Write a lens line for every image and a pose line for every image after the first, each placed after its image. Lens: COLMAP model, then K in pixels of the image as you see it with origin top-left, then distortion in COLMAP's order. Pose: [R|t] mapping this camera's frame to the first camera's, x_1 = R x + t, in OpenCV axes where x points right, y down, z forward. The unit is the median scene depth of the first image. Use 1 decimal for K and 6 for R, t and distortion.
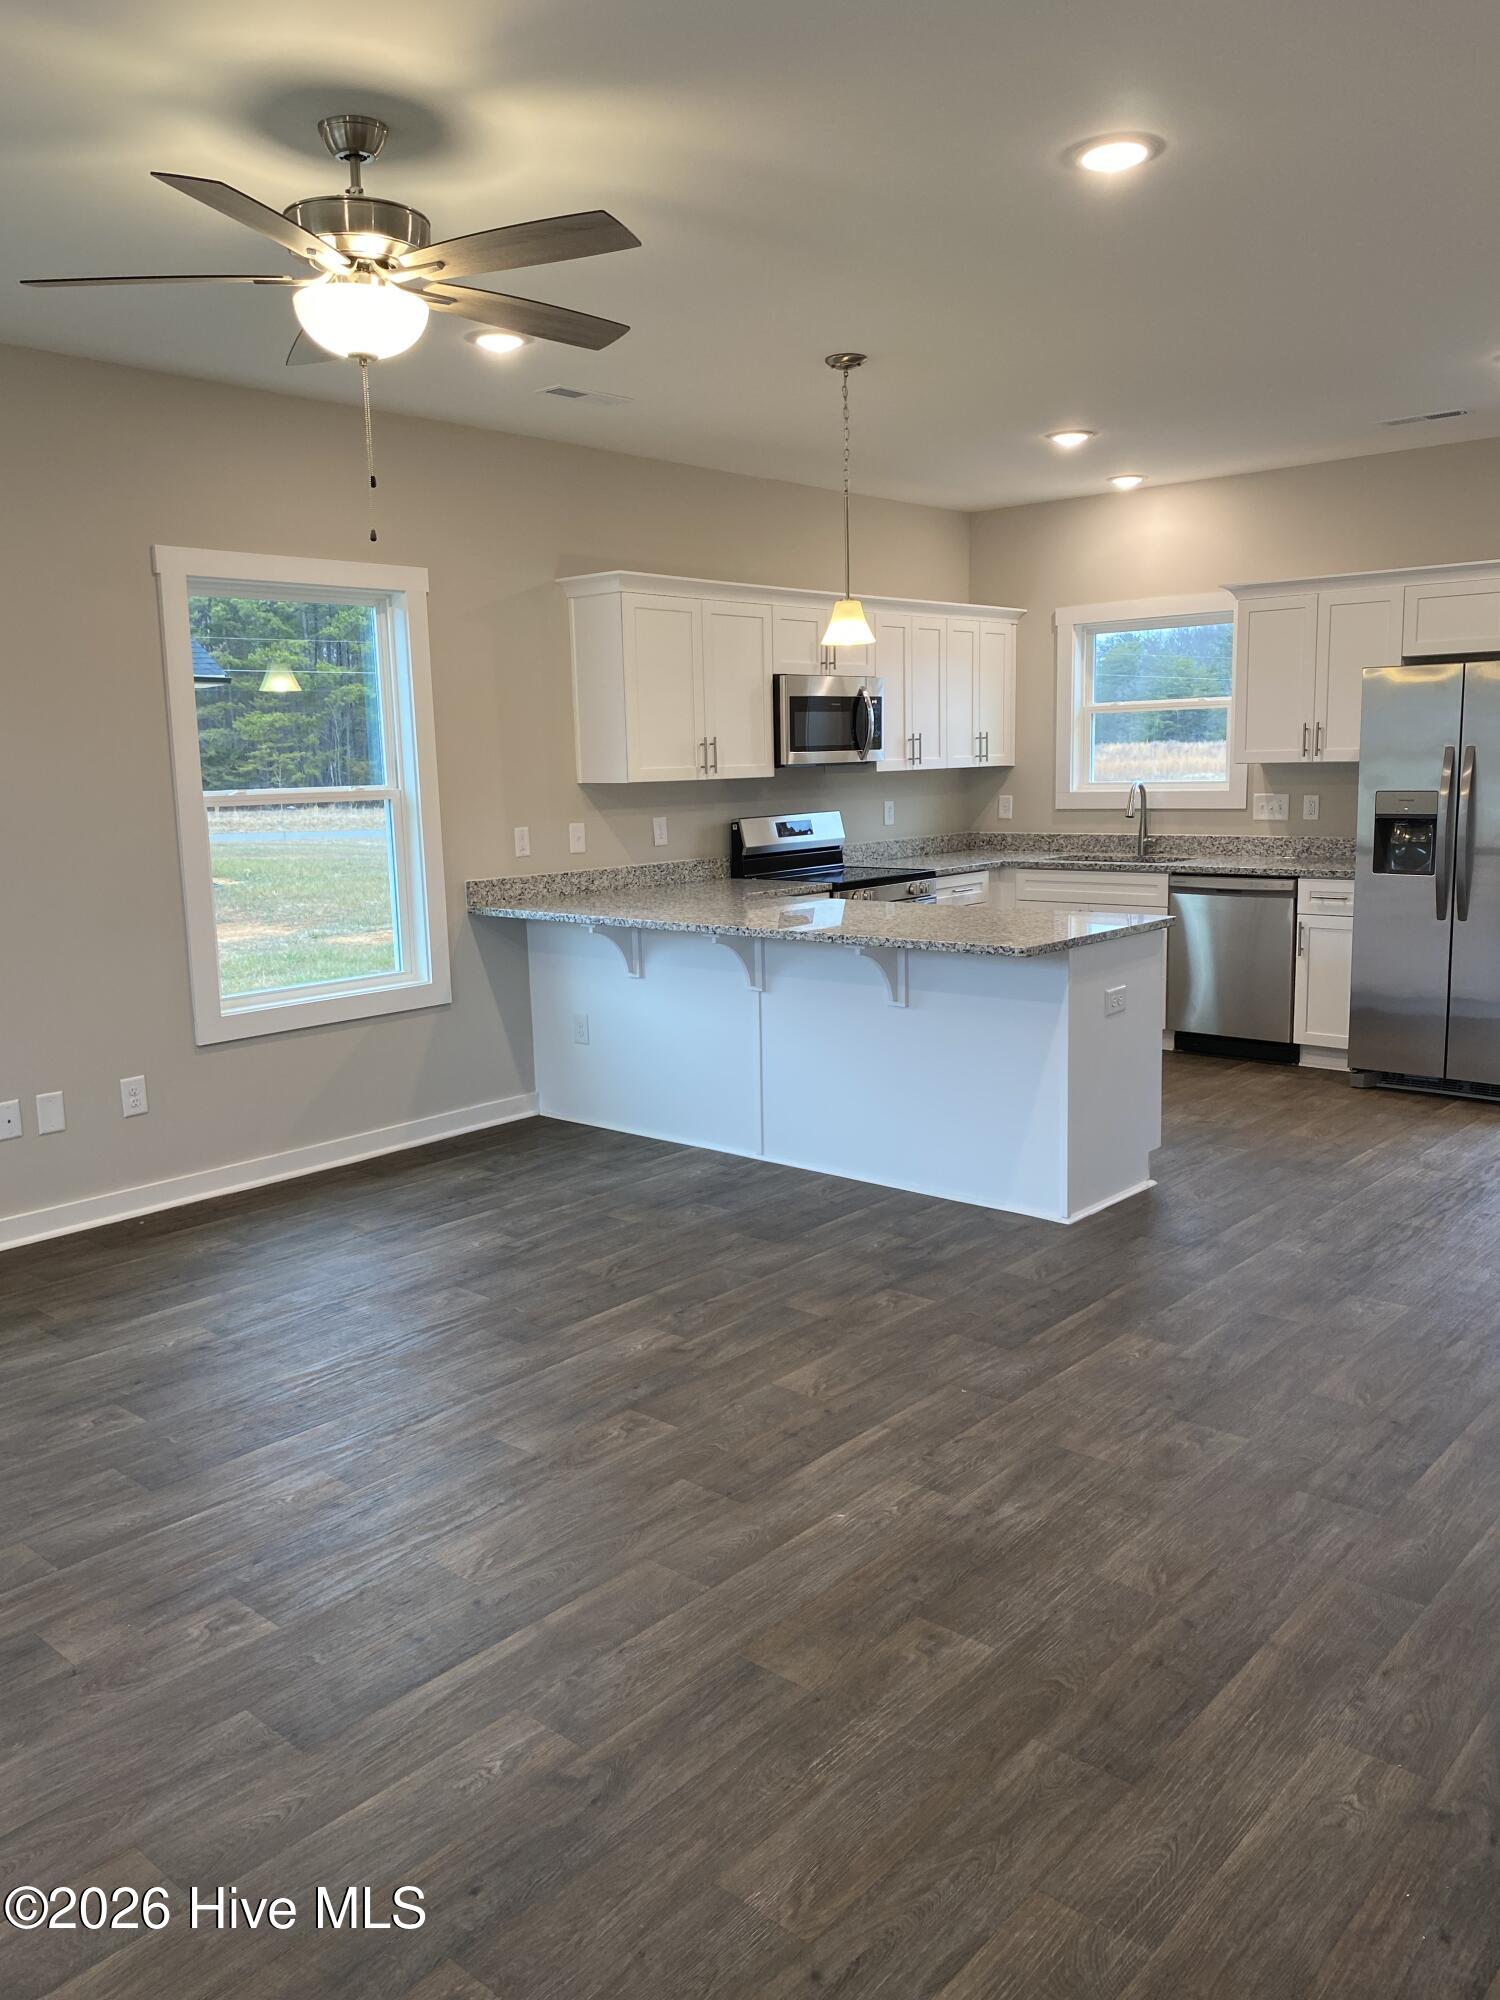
lens RADIAL K [[1519.7, 0, 750.1], [0, 1519.7, 988.1], [0, 0, 1]] dist [0.087426, -0.105414]
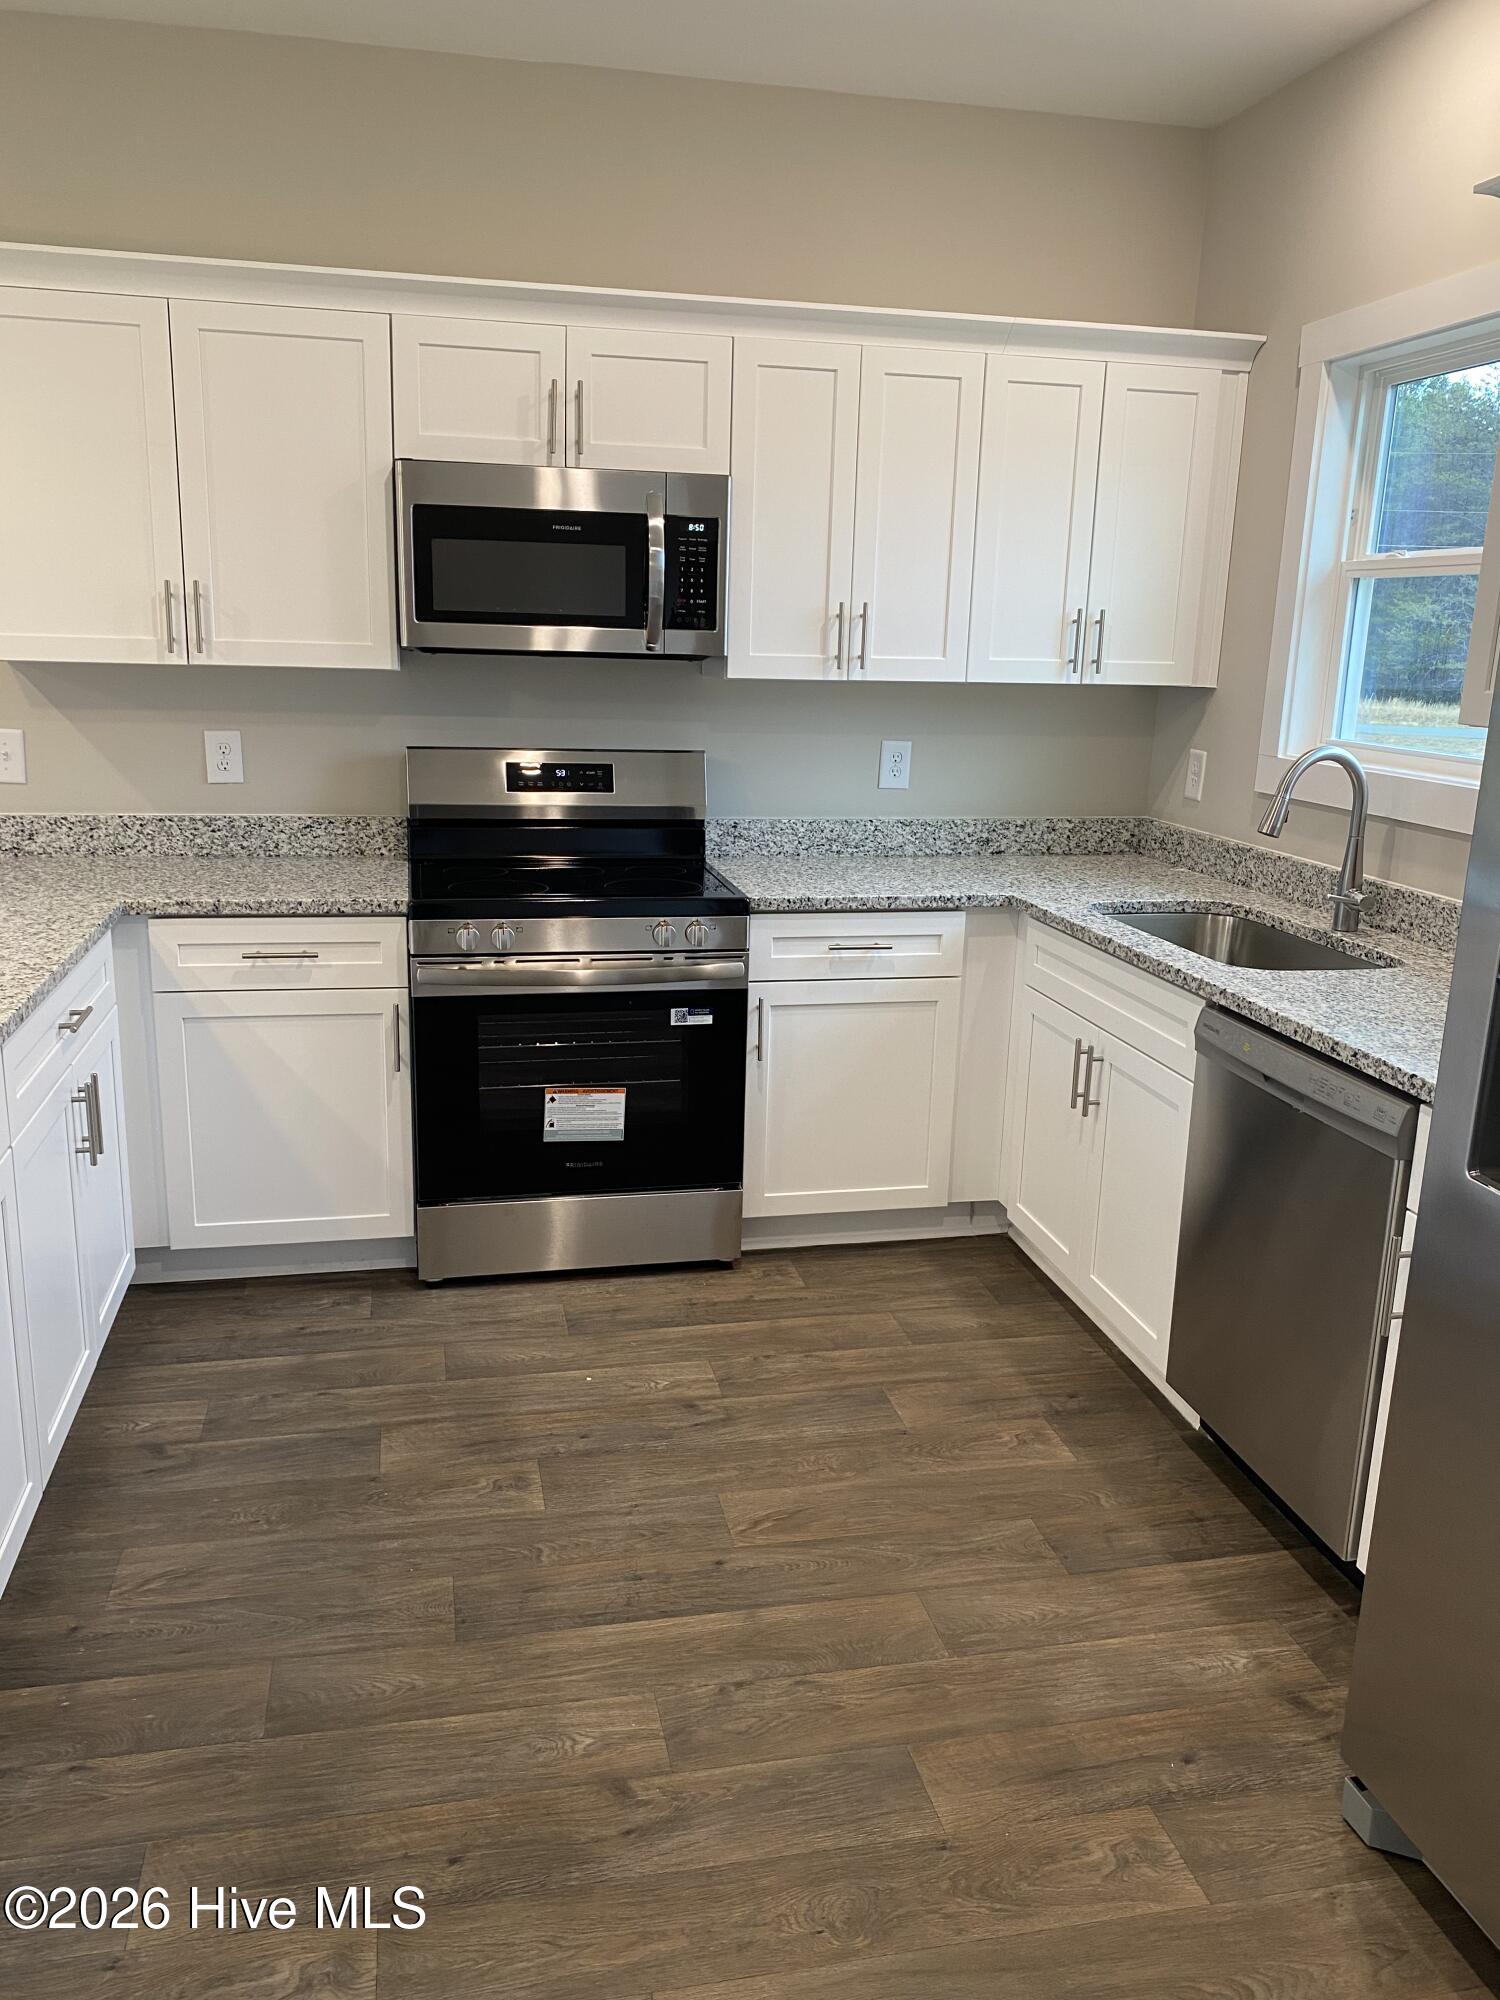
lens RADIAL K [[1517.4, 0, 745.3], [0, 1517.4, 1015.6], [0, 0, 1]] dist [0.063610, -0.108073]
pose [[0.803173, 0.192076, -0.563933, 0.418587], [-0.138376, 0.980858, 0.137002, -0.113150], [0.579453, -0.032002, 0.814377, 0.656674]]
